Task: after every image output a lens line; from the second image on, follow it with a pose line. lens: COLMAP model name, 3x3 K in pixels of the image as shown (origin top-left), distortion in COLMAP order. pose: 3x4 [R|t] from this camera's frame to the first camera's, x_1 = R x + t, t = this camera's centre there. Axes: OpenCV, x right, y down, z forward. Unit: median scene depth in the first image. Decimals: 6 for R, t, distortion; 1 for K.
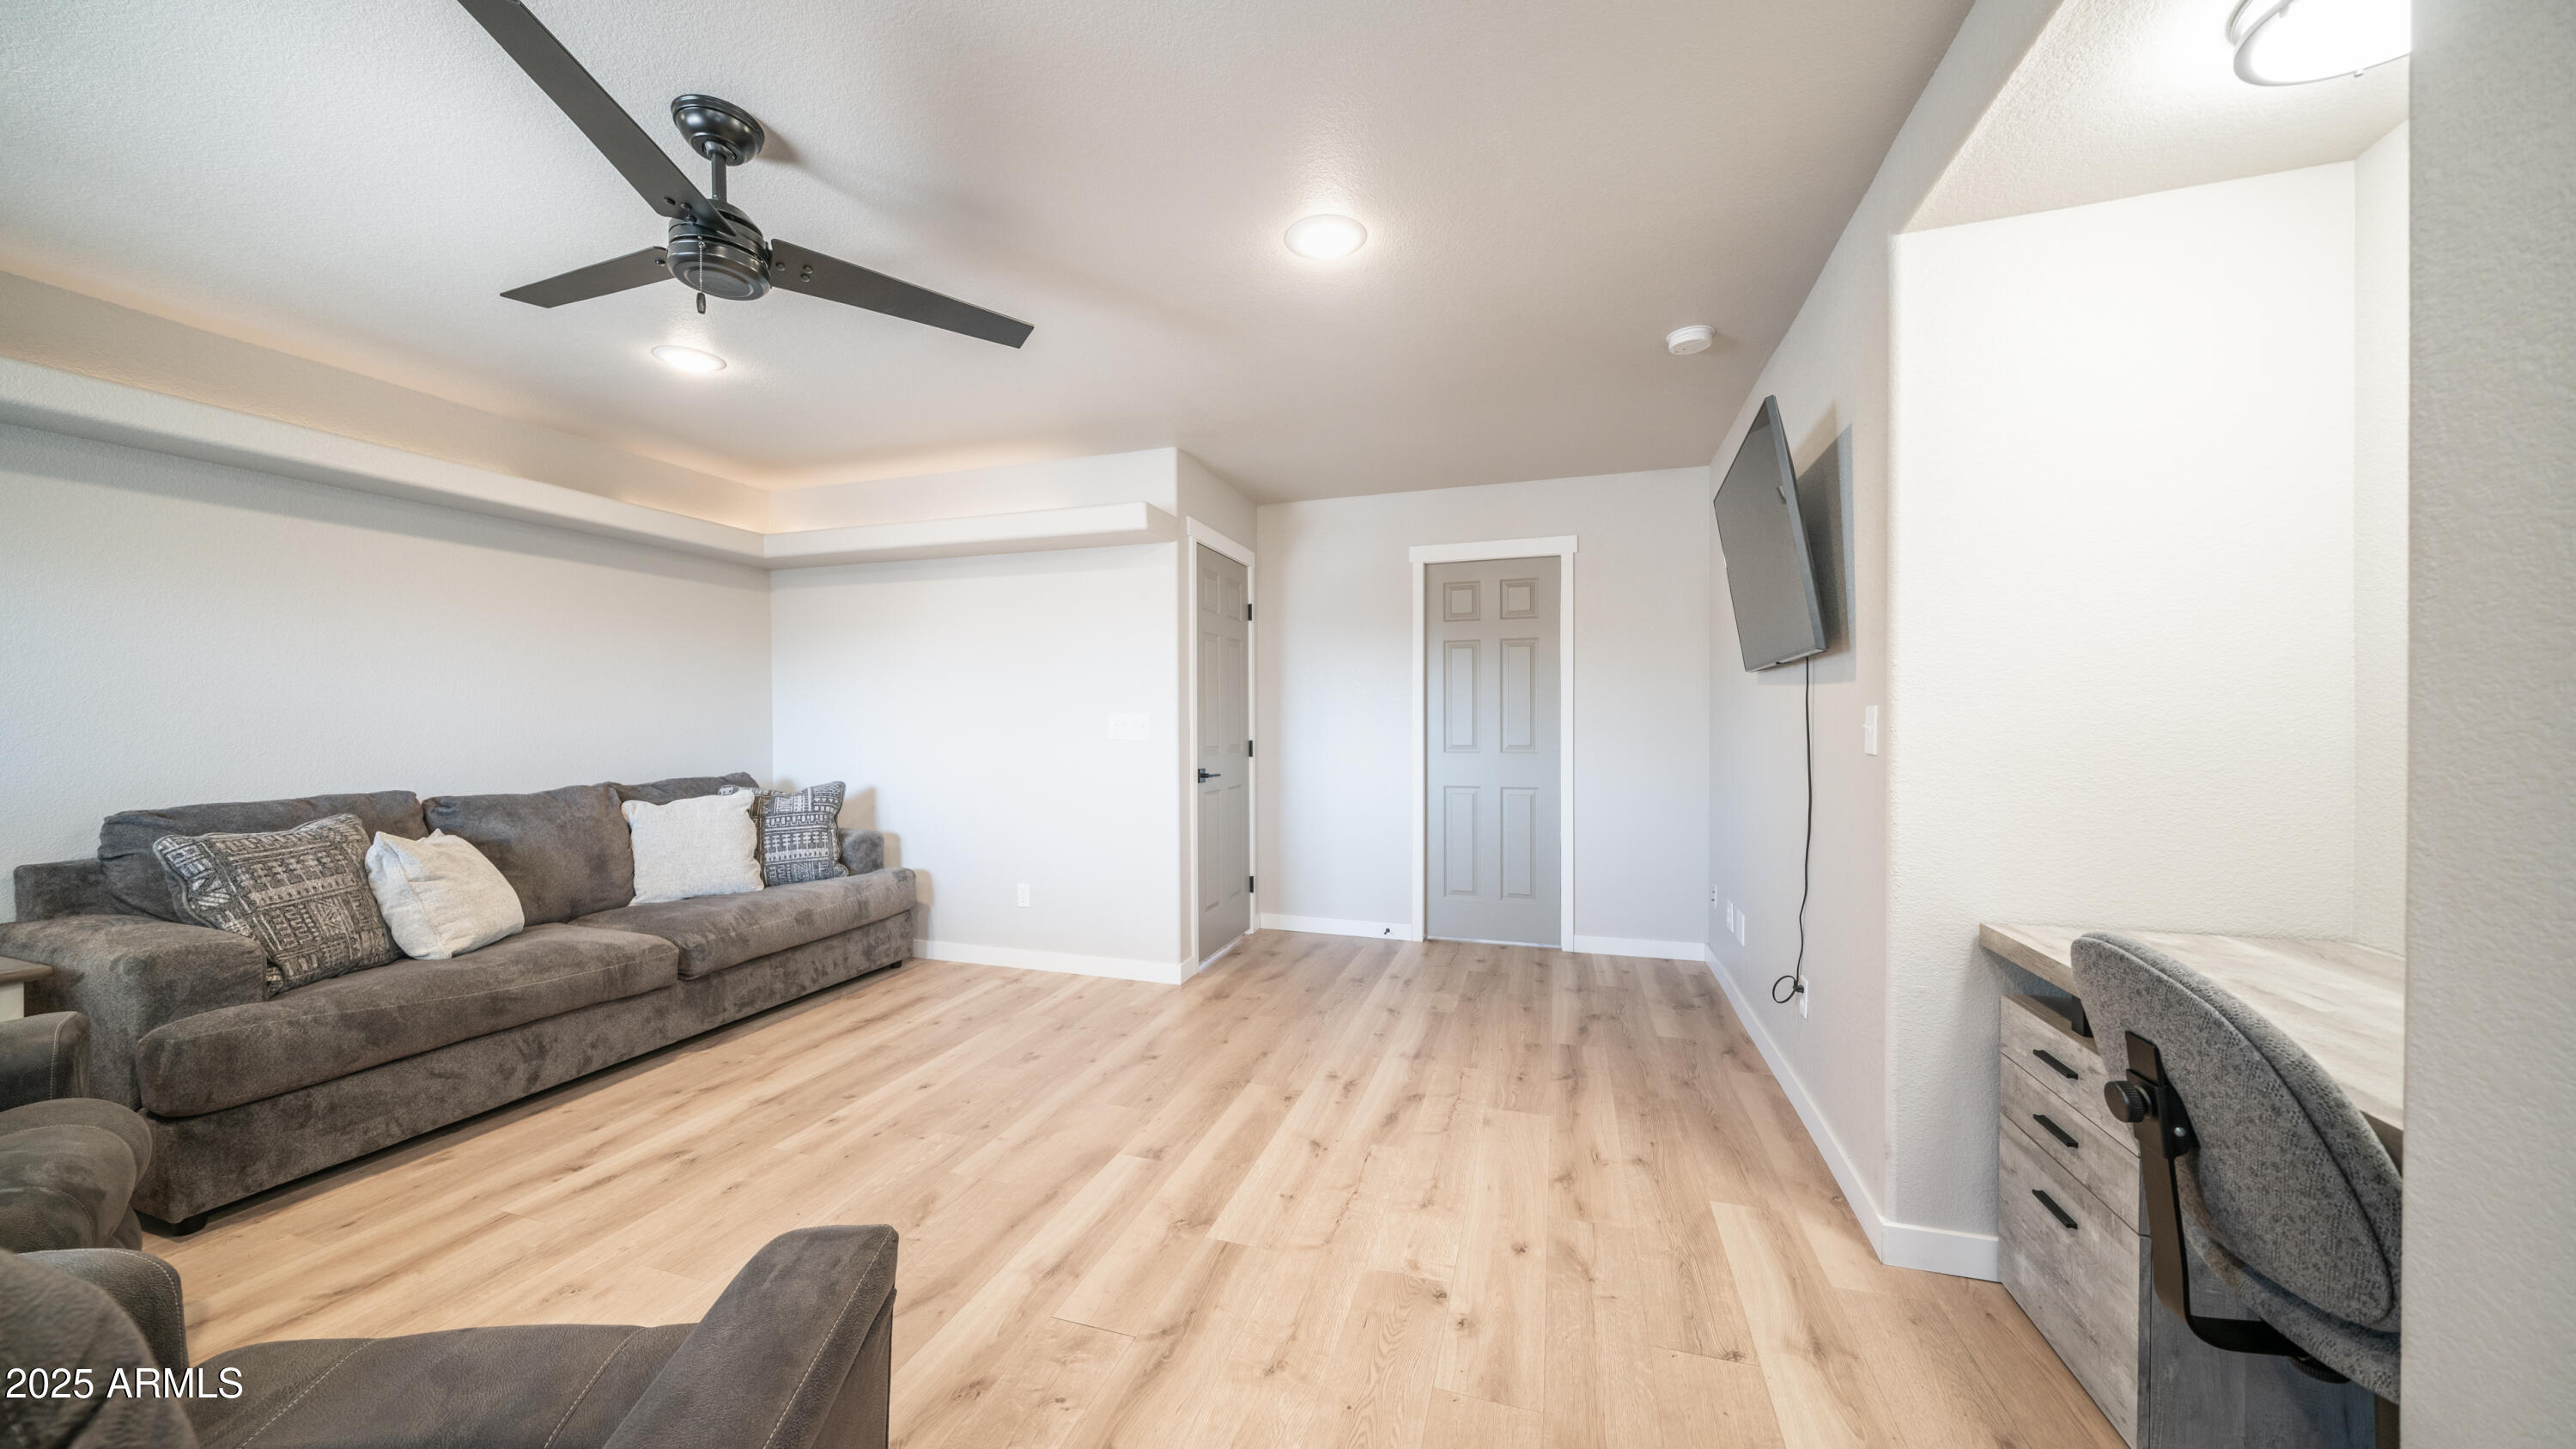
lens RADIAL K [[887.3, 0, 1248.2], [0, 887.3, 731.1], [0, 0, 1]] dist [0.000049, -0.000005]
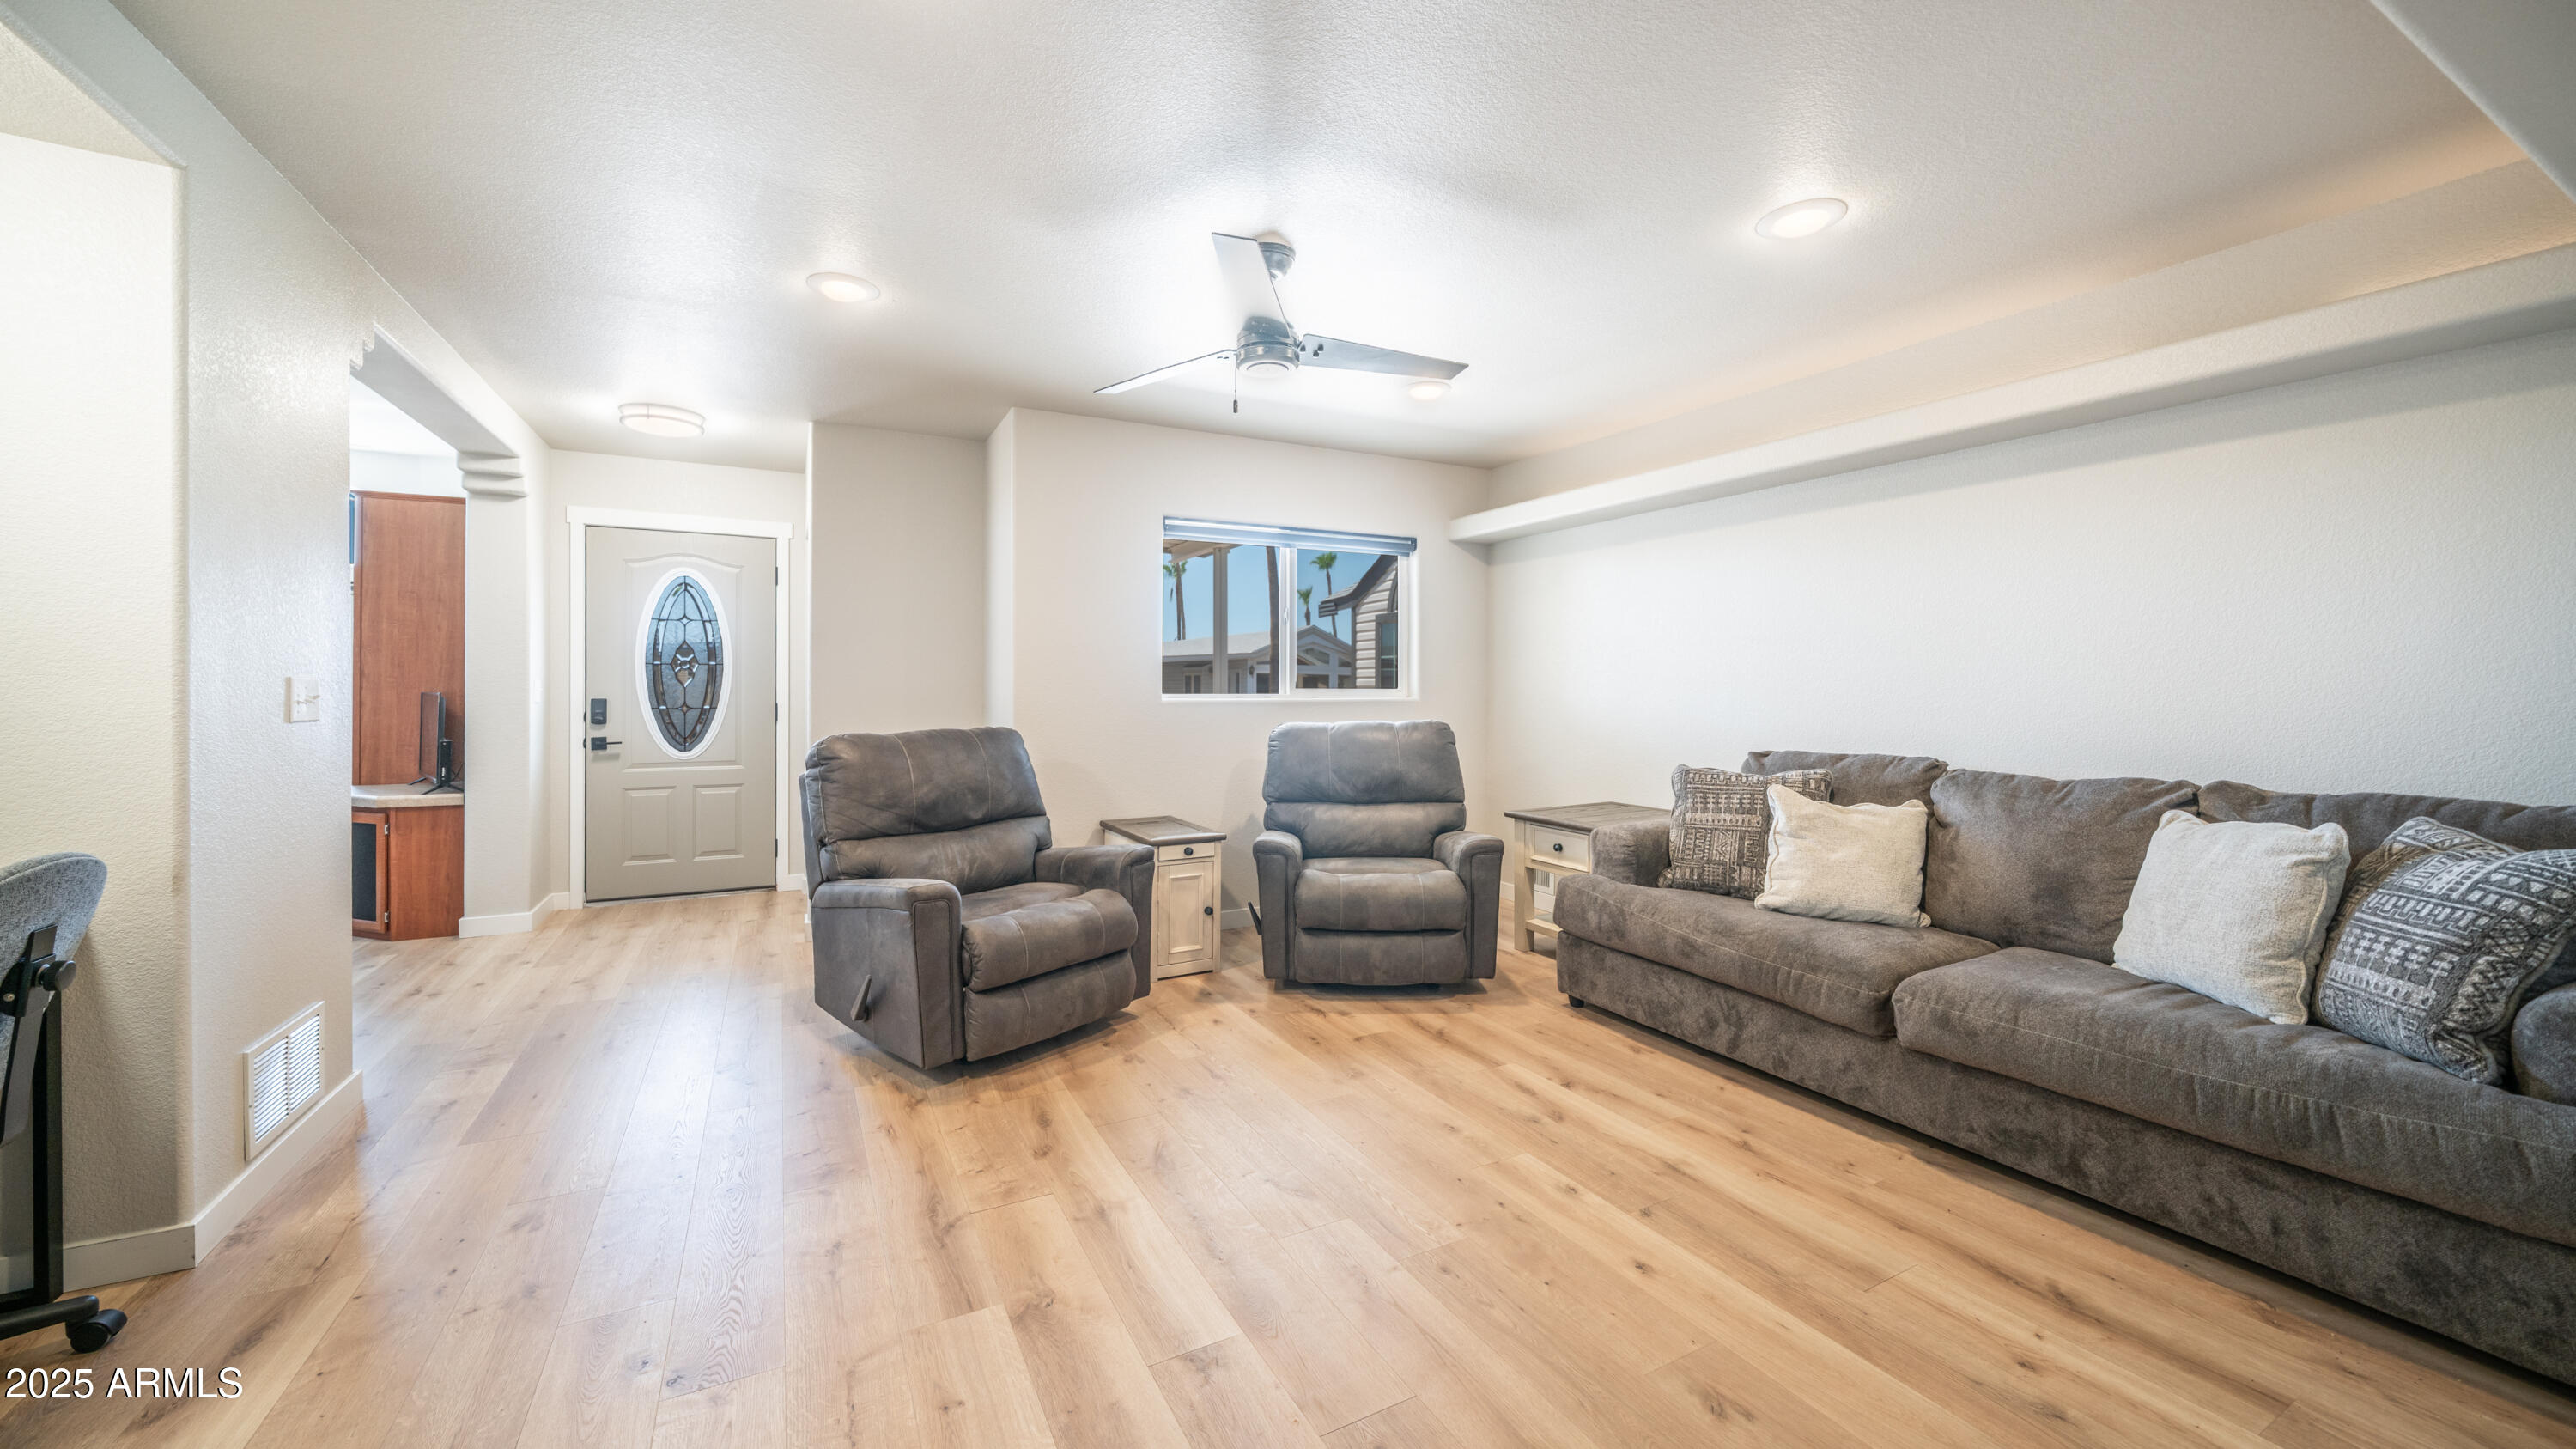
lens RADIAL K [[933.4, 0, 1262.7], [0, 933.4, 727.7], [0, 0, 1]] dist [-0.001244, -0.000025]
pose [[-0.685230, 0.032836, -0.727586, 0.334300], [-0.004766, 0.998760, 0.049563, -0.013161], [0.728311, 0.037430, -0.684224, 1.453033]]
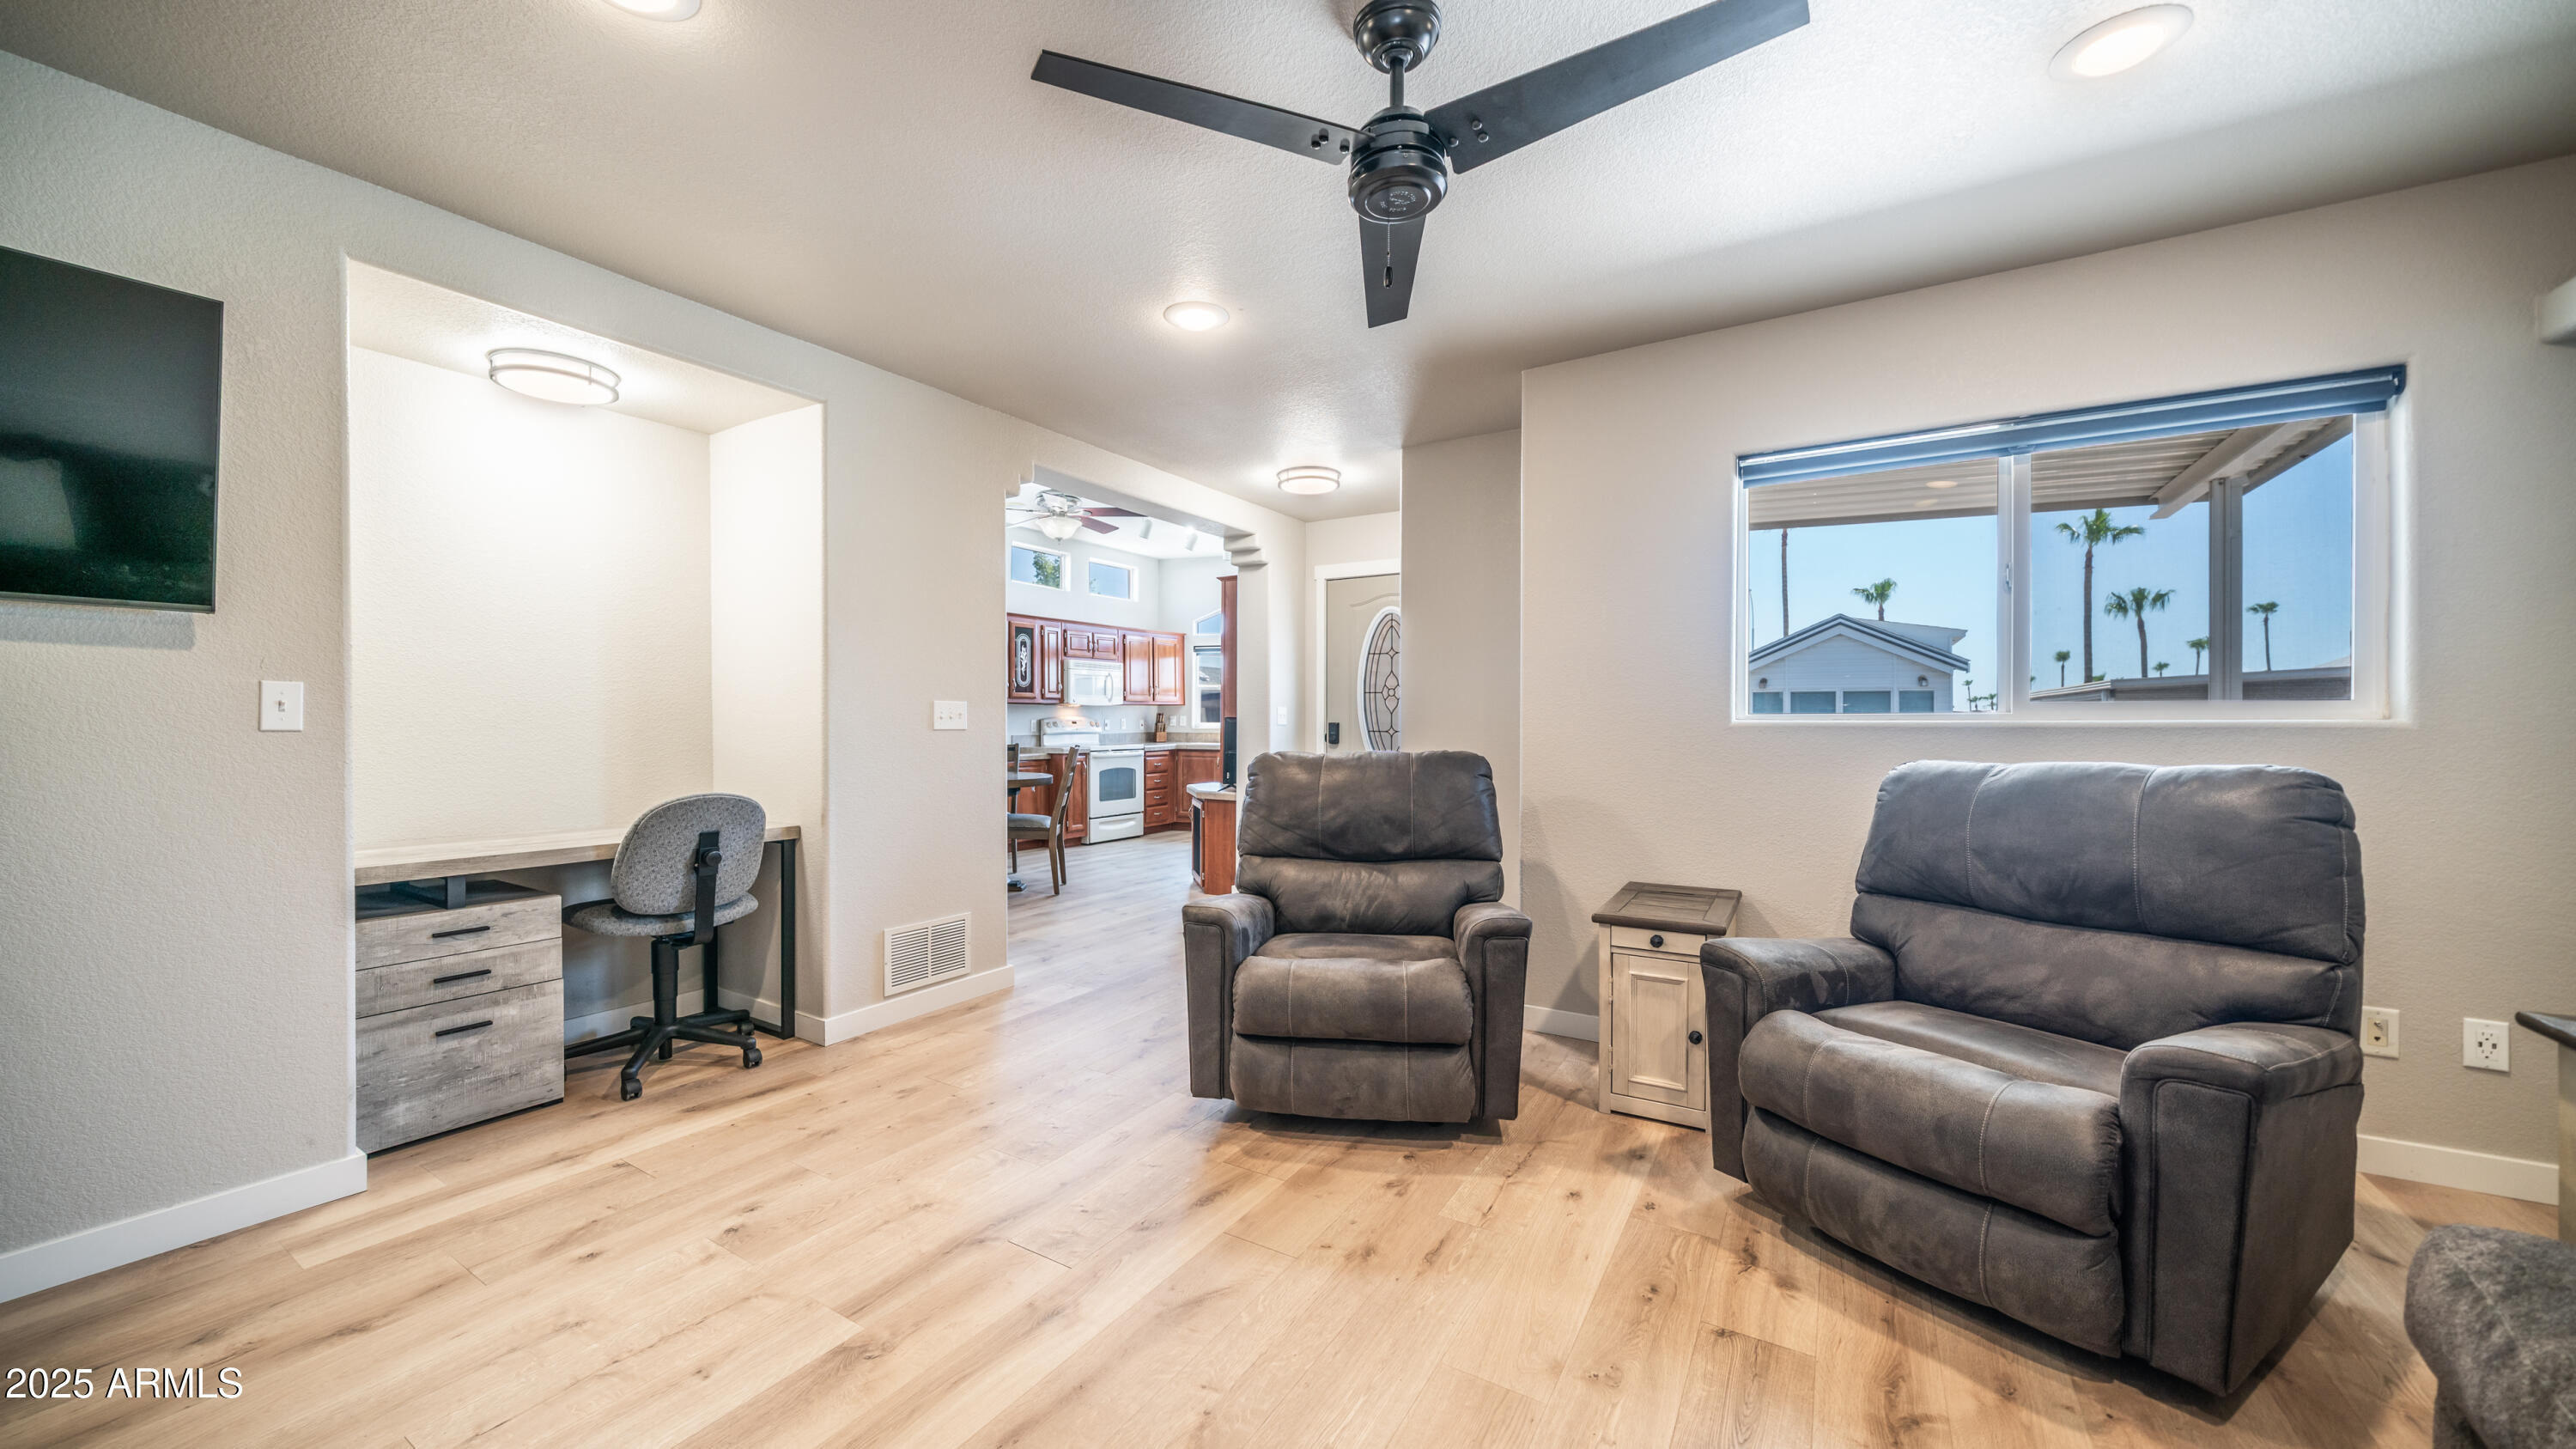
lens RADIAL K [[933.4, 0, 1262.7], [0, 933.4, 727.7], [0, 0, 1]] dist [-0.001244, -0.000025]
pose [[-0.975755, 0.002839, 0.218847, -0.491249], [0.006627, 0.999841, 0.016579, 0.005852], [-0.218765, 0.017627, -0.975618, 1.443151]]
